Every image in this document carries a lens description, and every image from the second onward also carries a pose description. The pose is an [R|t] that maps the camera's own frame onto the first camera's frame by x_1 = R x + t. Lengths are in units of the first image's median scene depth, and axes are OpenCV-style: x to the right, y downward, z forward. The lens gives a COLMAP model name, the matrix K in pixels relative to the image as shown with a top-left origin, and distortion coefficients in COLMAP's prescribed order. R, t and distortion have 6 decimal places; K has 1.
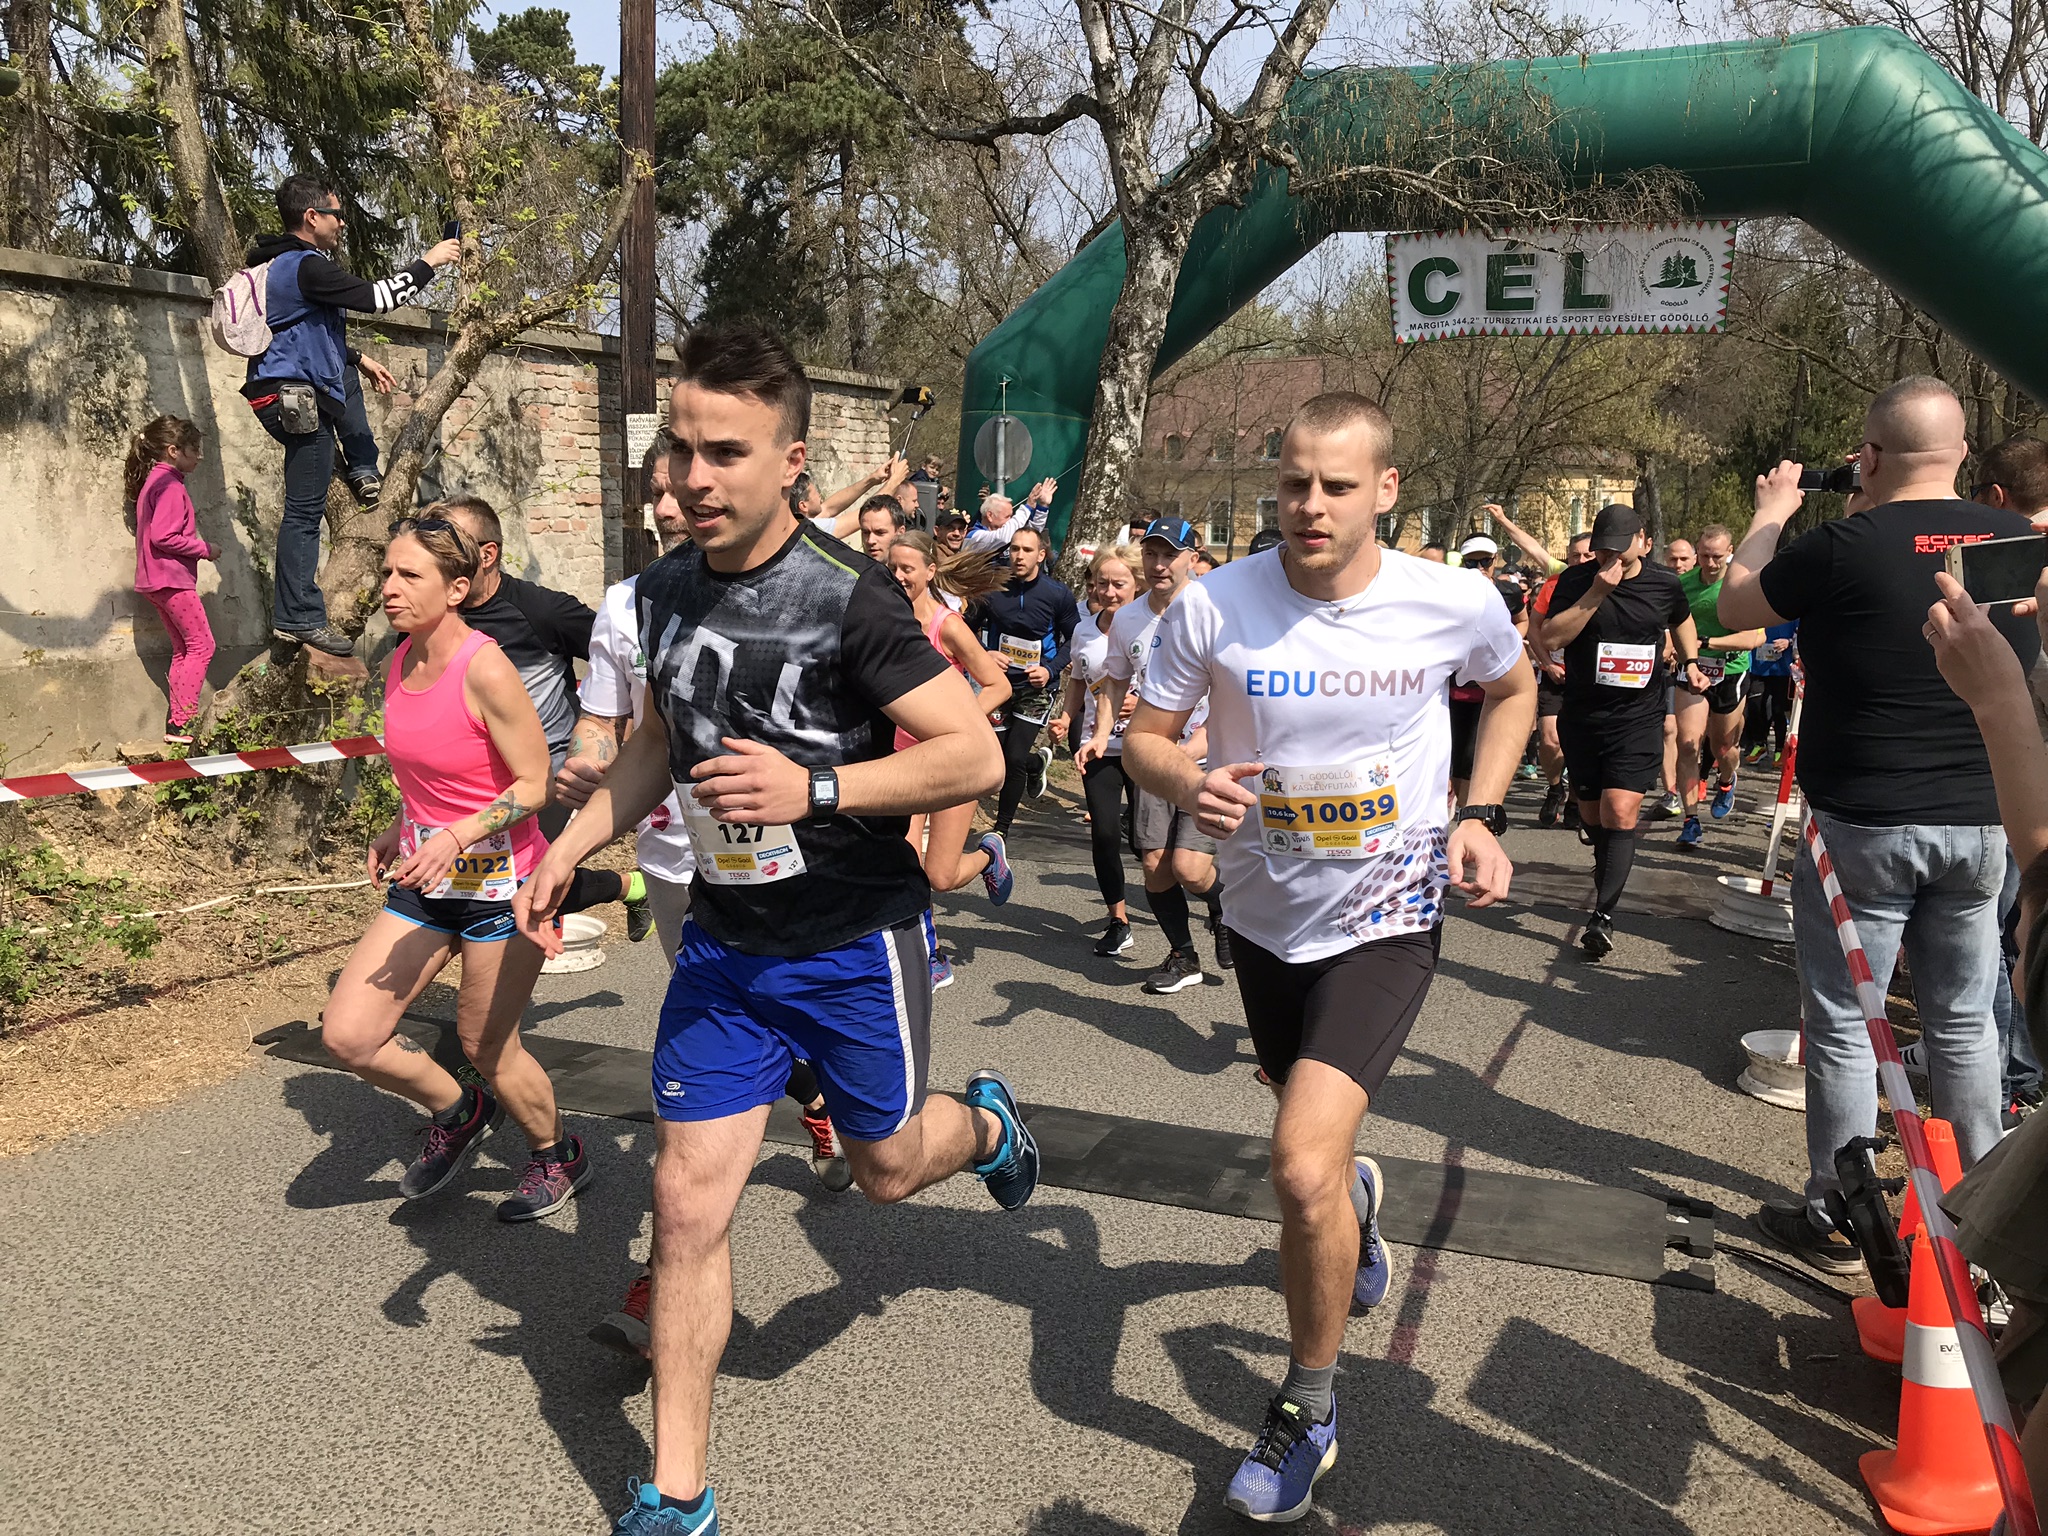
lens RADIAL K [[1697.3, 0, 1012.9], [0, 1697.3, 765.9], [0, 0, 1]] dist [0.007867, 0.008728]
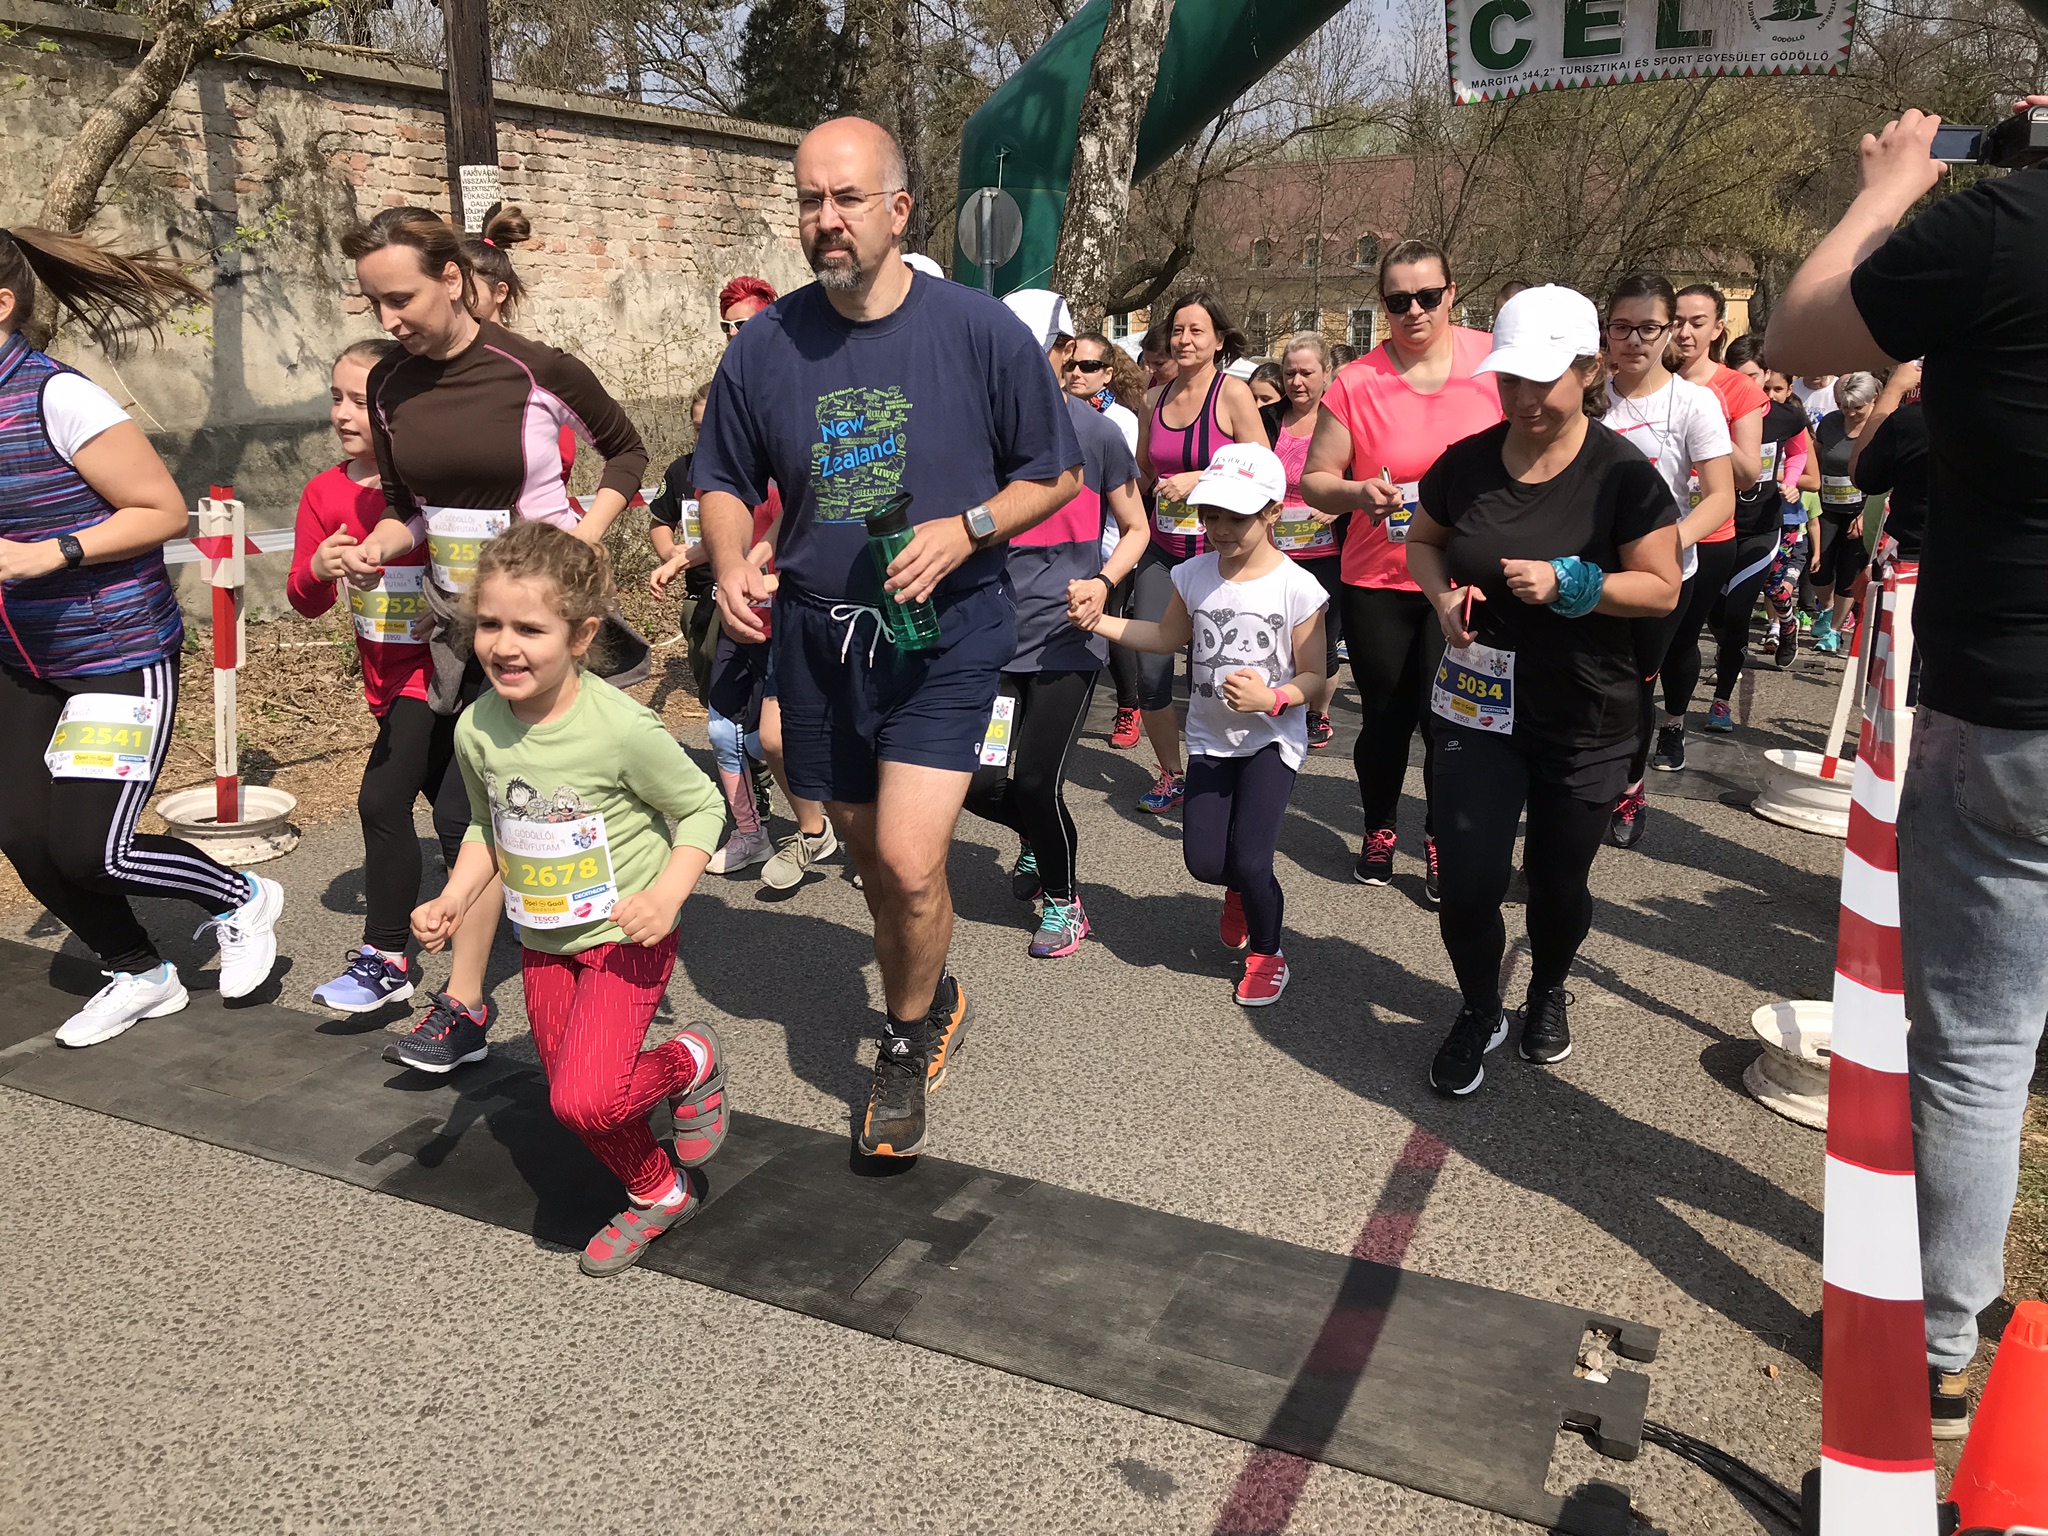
lens RADIAL K [[1696.1, 0, 1016.1], [0, 1696.1, 770.1], [0, 0, 1]] dist [-0.016878, 0.067587]
pose [[0.998604, 0.011393, -0.051586, 0.067466], [-0.005814, 0.994239, 0.107024, -0.003742], [0.052508, -0.106575, 0.992917, 0.127263]]
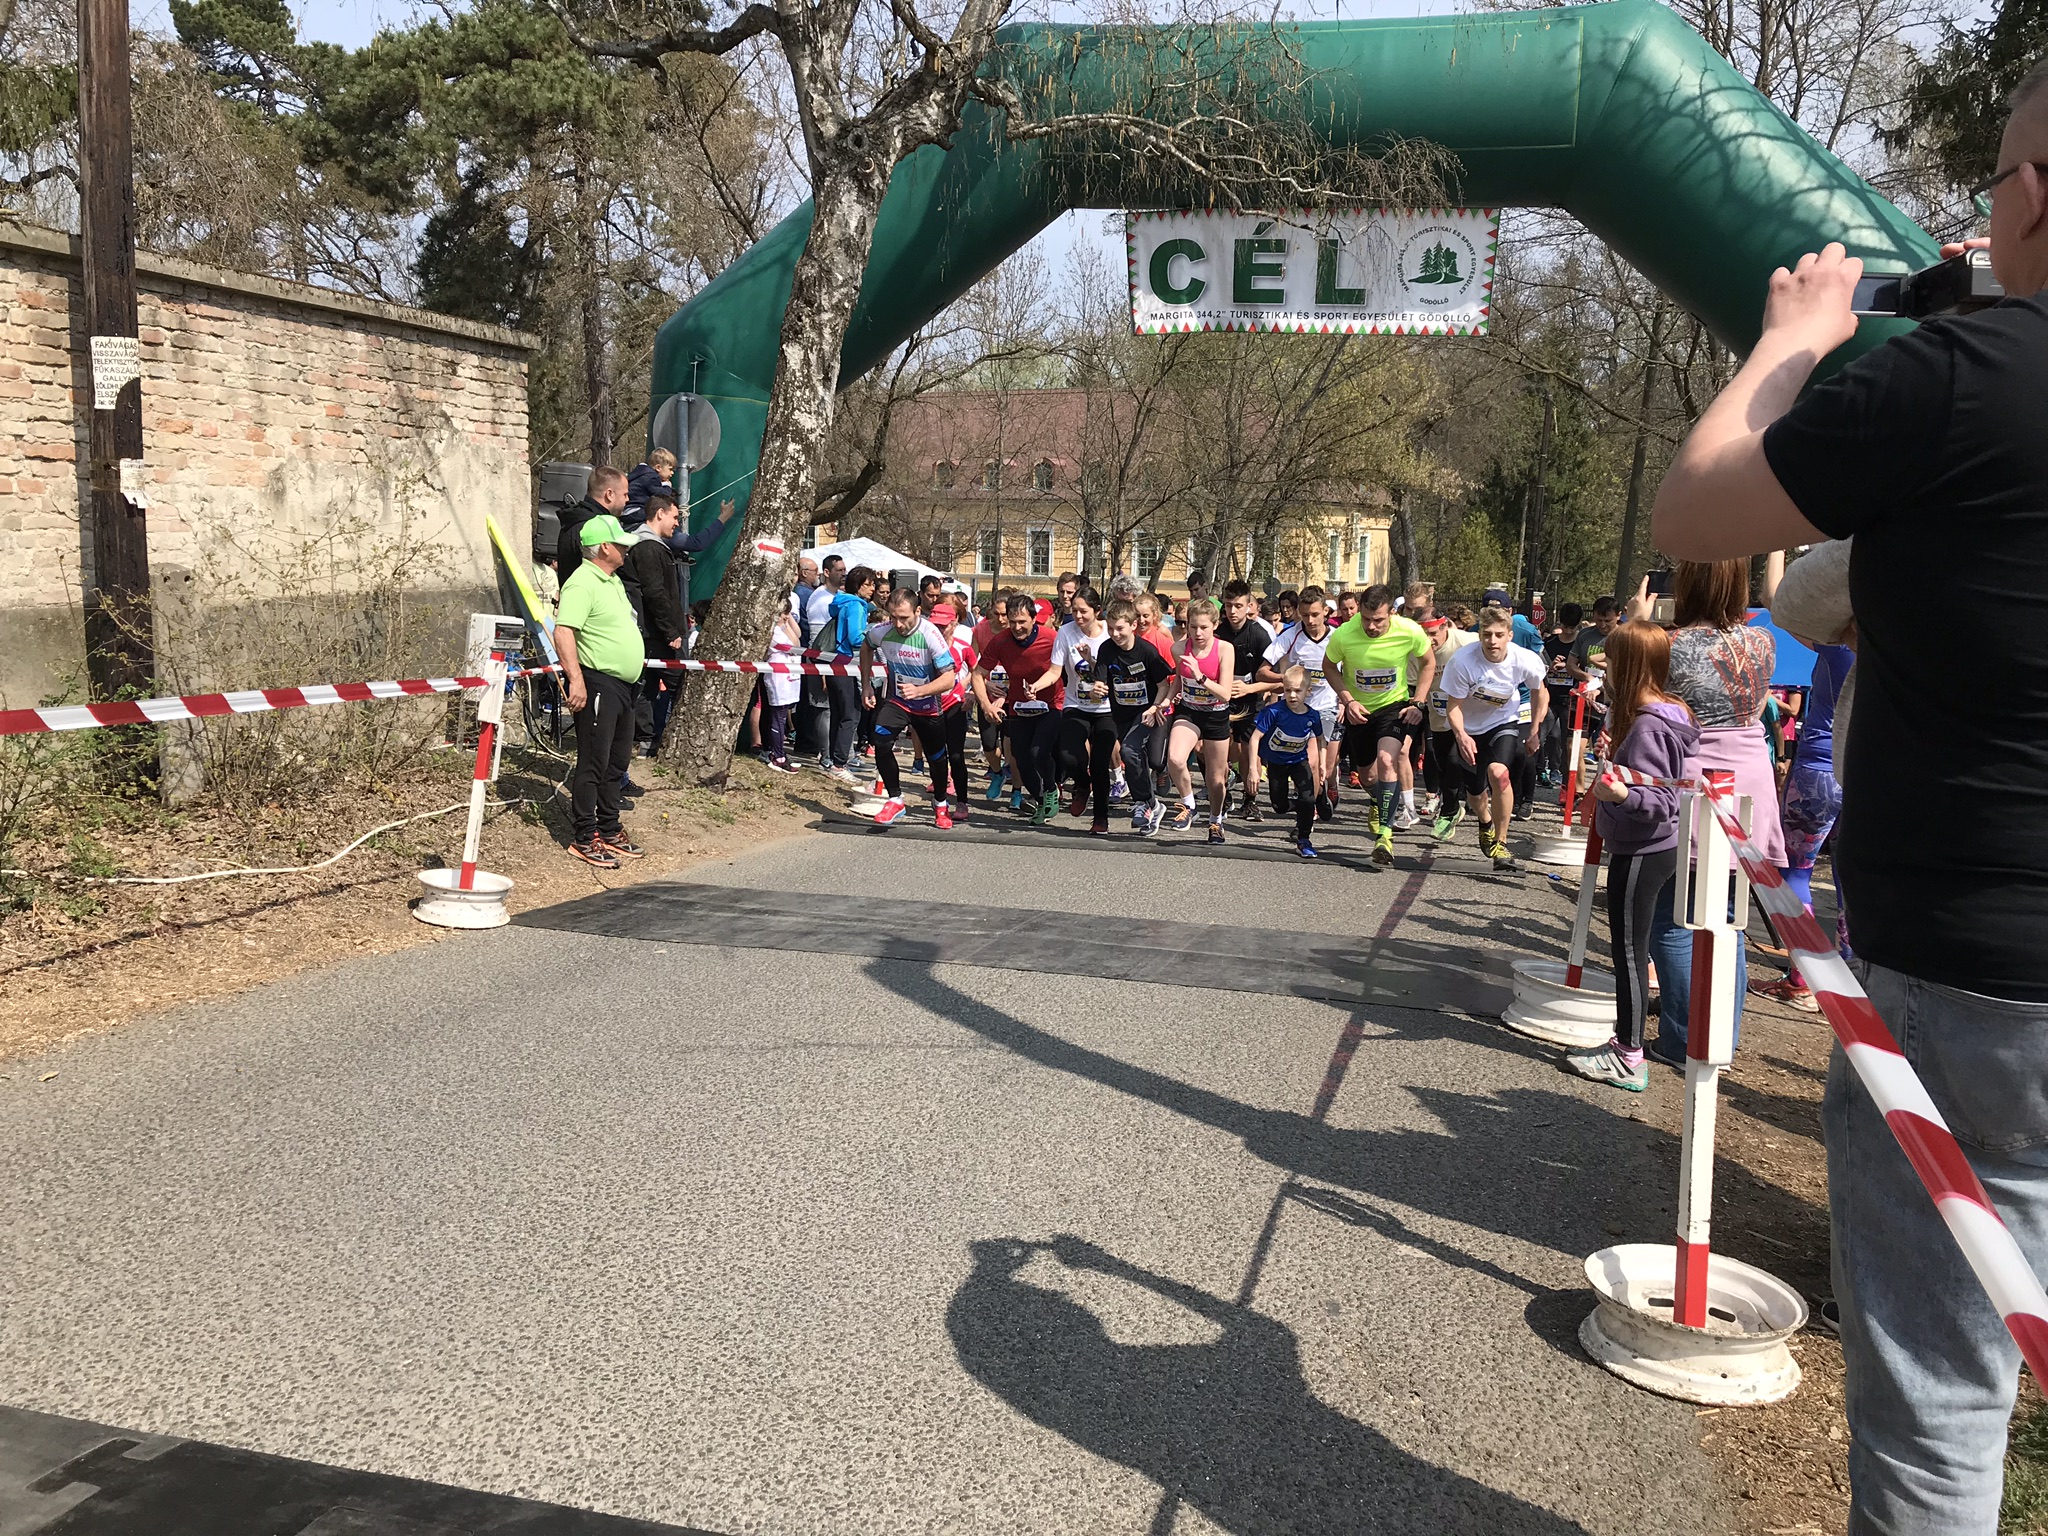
lens RADIAL K [[1687.3, 0, 1029.4], [0, 1687.3, 761.0], [0, 0, 1]] dist [0.013284, 0.010047]
pose [[0.990285, 0.001655, 0.139046, 0.056987], [0.001220, 0.999787, -0.020591, -0.004962], [-0.139051, 0.020560, 0.990072, 0.165531]]
